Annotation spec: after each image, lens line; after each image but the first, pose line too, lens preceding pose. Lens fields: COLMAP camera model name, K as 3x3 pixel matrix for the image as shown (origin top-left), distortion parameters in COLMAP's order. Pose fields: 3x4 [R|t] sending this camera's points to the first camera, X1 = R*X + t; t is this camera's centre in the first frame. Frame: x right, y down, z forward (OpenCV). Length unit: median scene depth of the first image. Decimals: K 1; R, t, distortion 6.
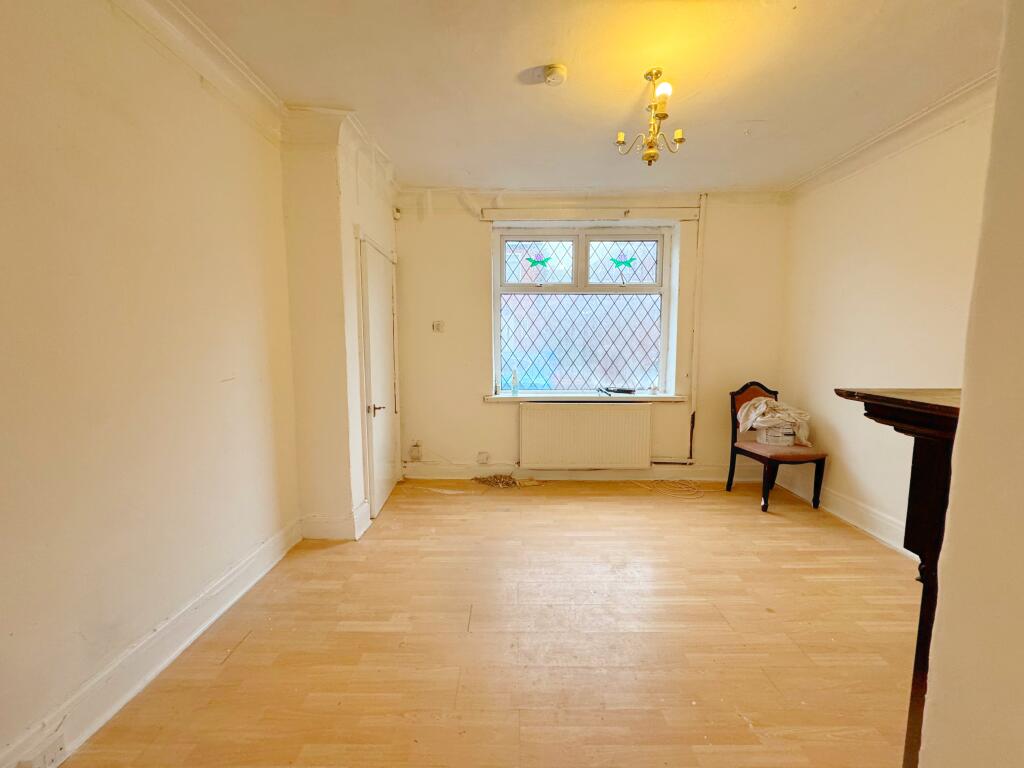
lens RADIAL K [[407.4, 0, 517.7], [0, 407.4, 387.4], [0, 0, 1]] dist [0.000156, 0.000311]
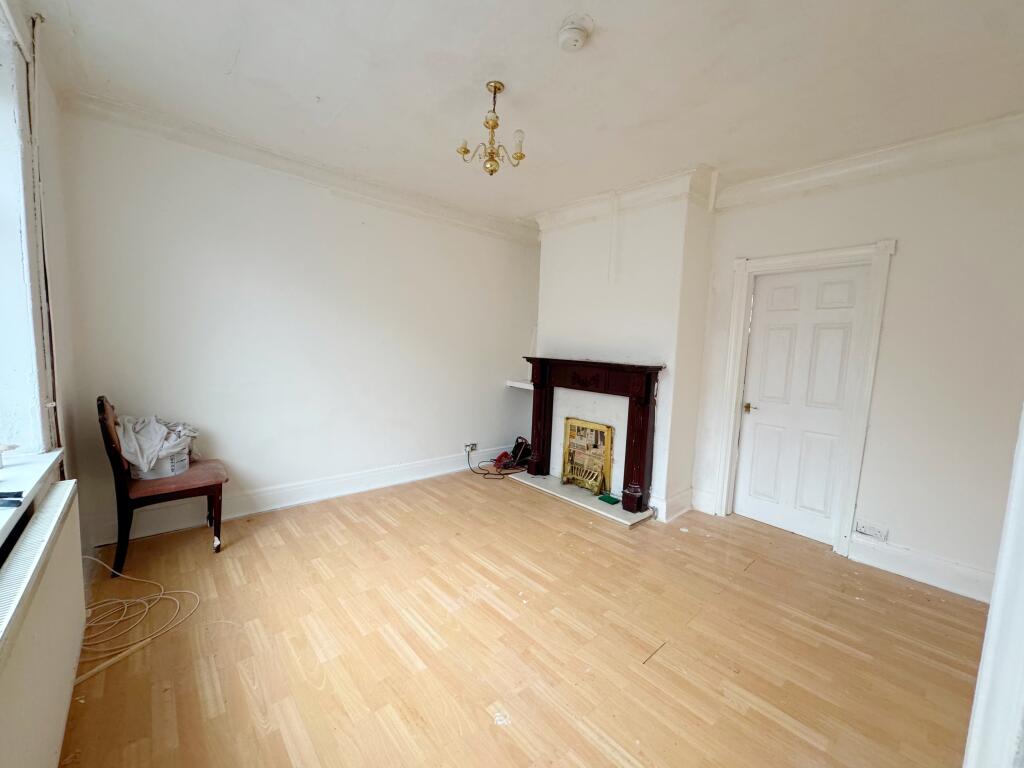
lens RADIAL K [[407.4, 0, 513.4], [0, 407.4, 383.2], [0, 0, 1]] dist [0.000156, 0.000311]
pose [[-0.671273, -0.098038, 0.734698, -0.335322], [0.031681, 0.986513, 0.160587, -0.131089], [-0.740533, 0.131074, -0.659114, 1.134298]]
